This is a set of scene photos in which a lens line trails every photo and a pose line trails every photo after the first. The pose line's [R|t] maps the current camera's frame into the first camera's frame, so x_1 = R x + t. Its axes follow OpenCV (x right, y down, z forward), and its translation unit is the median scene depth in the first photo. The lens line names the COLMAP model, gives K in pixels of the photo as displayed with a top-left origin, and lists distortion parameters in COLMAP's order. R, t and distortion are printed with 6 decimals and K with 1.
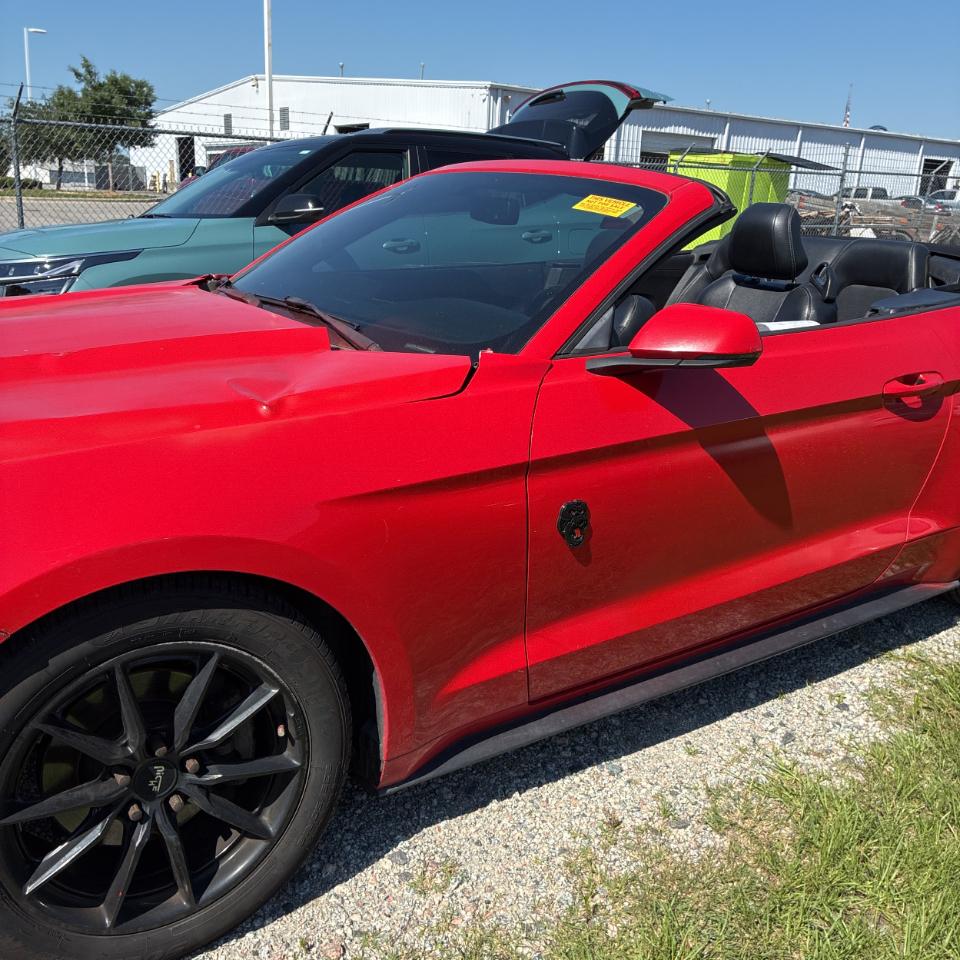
lens RADIAL K [[1017.3, 0, 480.0], [0, 1017.3, 480.0], [0, 0, 1]] dist [0.019958, 0.031055]
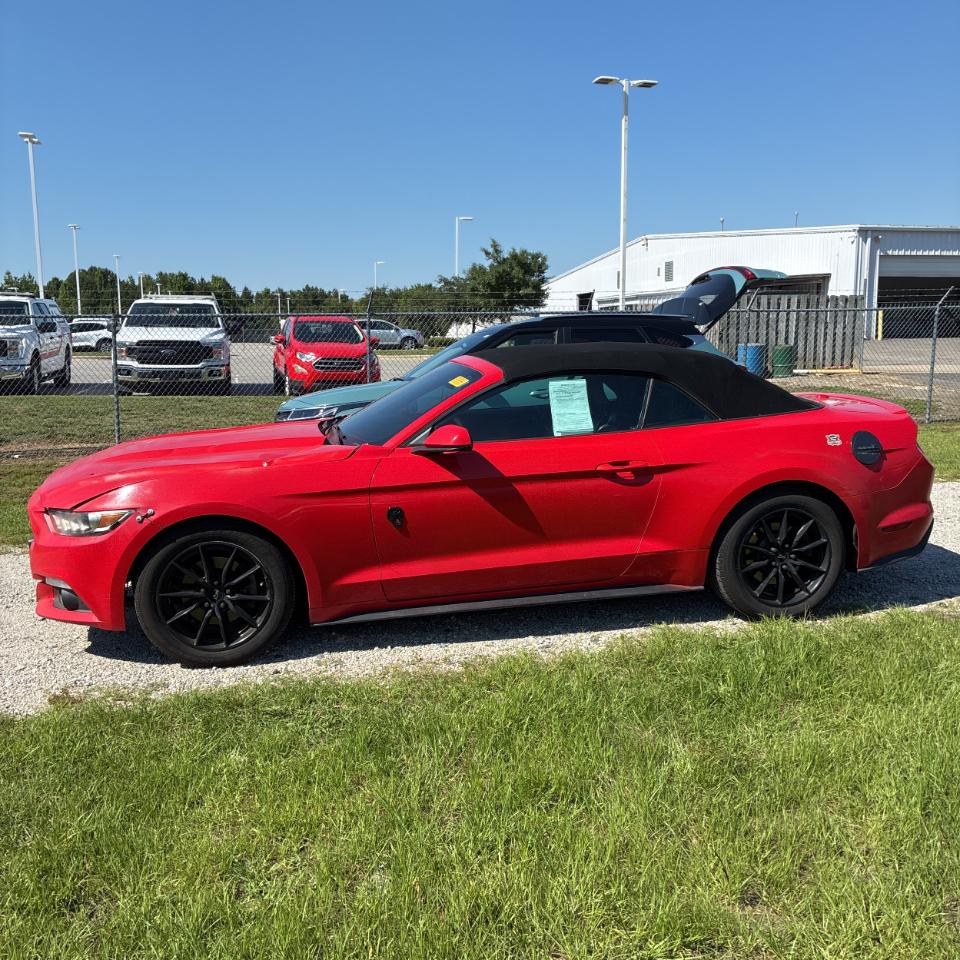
lens RADIAL K [[1063.4, 0, 478.8], [0, 1063.4, 461.7], [0, 0, 1]] dist [0.079857, -0.030488]
pose [[0.914081, 0.004464, -0.405507, 1.153321], [-0.066077, 0.988216, -0.138069, 0.222900], [0.400113, 0.153001, 0.903604, -1.058981]]
